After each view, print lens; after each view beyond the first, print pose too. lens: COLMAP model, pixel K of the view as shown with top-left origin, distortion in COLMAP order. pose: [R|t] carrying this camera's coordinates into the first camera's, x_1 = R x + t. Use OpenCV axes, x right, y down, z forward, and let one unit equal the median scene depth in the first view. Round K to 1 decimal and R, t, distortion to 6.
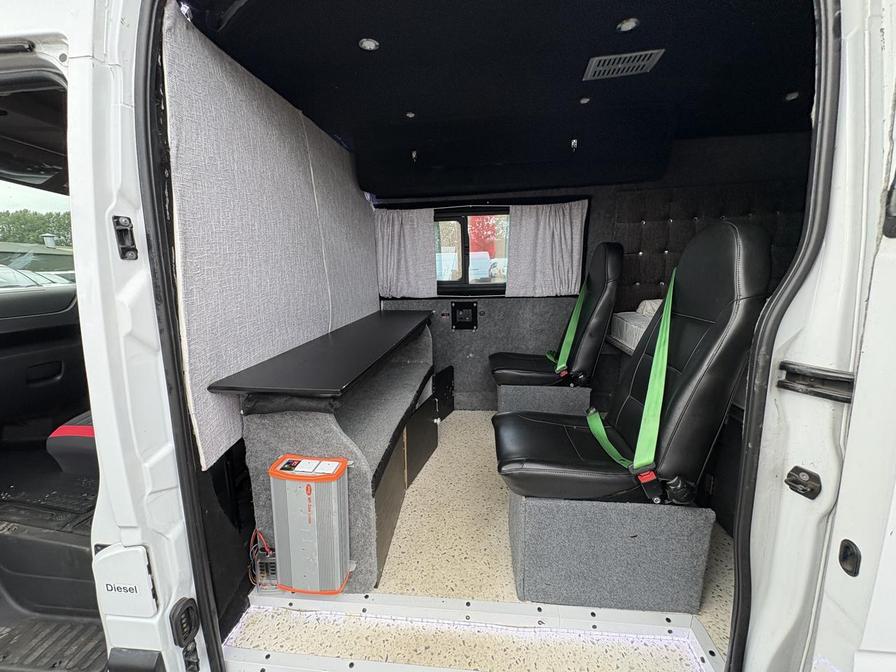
lens RADIAL K [[356.8, 0, 447.6], [0, 356.8, 335.3], [0, 0, 1]] dist [0.000171, -0.000036]
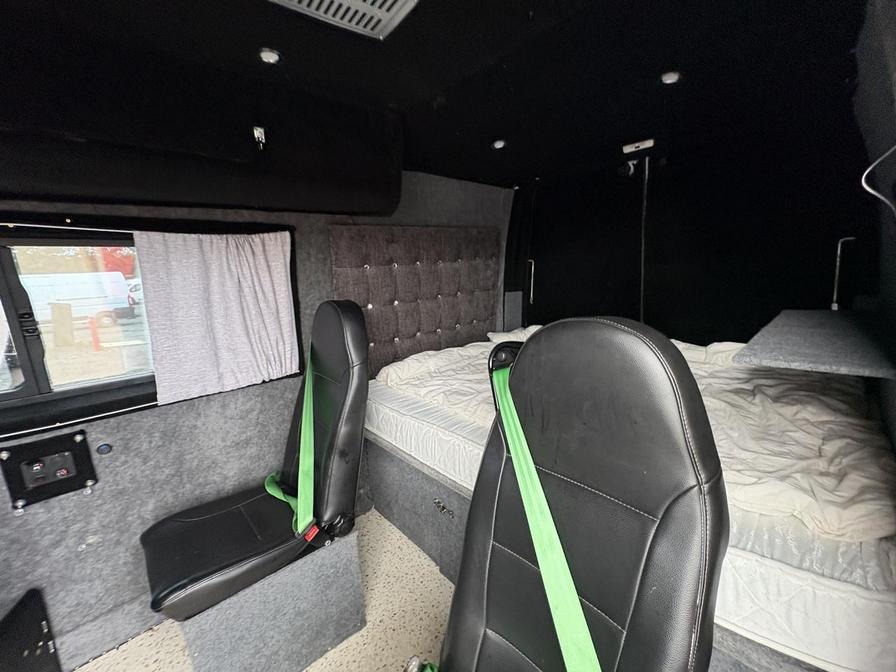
lens RADIAL K [[356.8, 0, 449.3], [0, 356.8, 338.0], [0, 0, 1]] dist [0.000171, -0.000036]
pose [[0.667522, -0.141783, 0.730967, 0.082700], [0.170318, 0.984750, 0.035474, -0.157659], [-0.724849, 0.100817, 0.681491, 0.352485]]
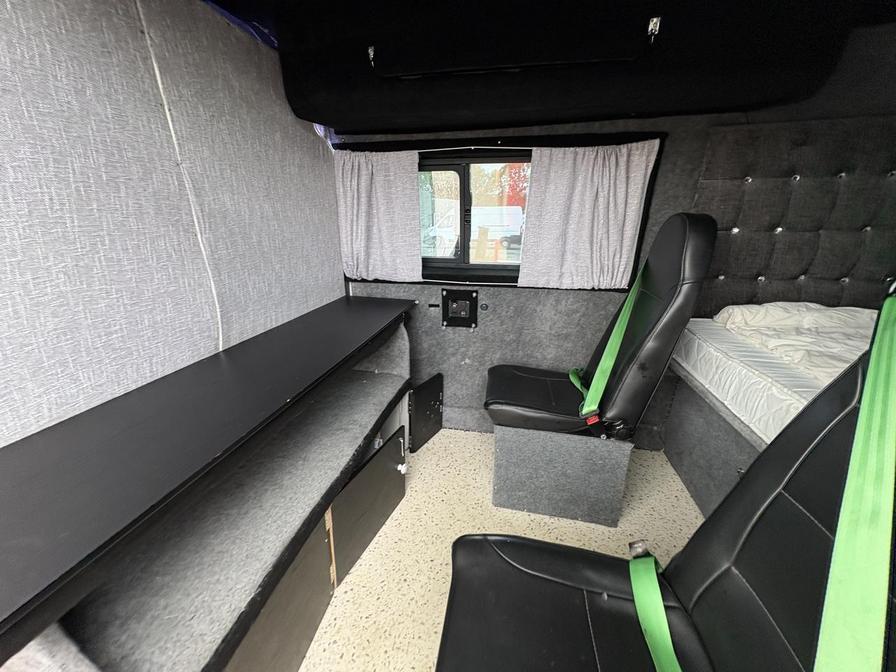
lens RADIAL K [[356.8, 0, 446.9], [0, 356.8, 336.7], [0, 0, 1]] dist [0.000171, -0.000036]
pose [[0.995653, 0.055888, -0.074507, 0.085009], [-0.046025, 0.990695, 0.128085, -0.097781], [0.080972, -0.124099, 0.988961, 0.298019]]
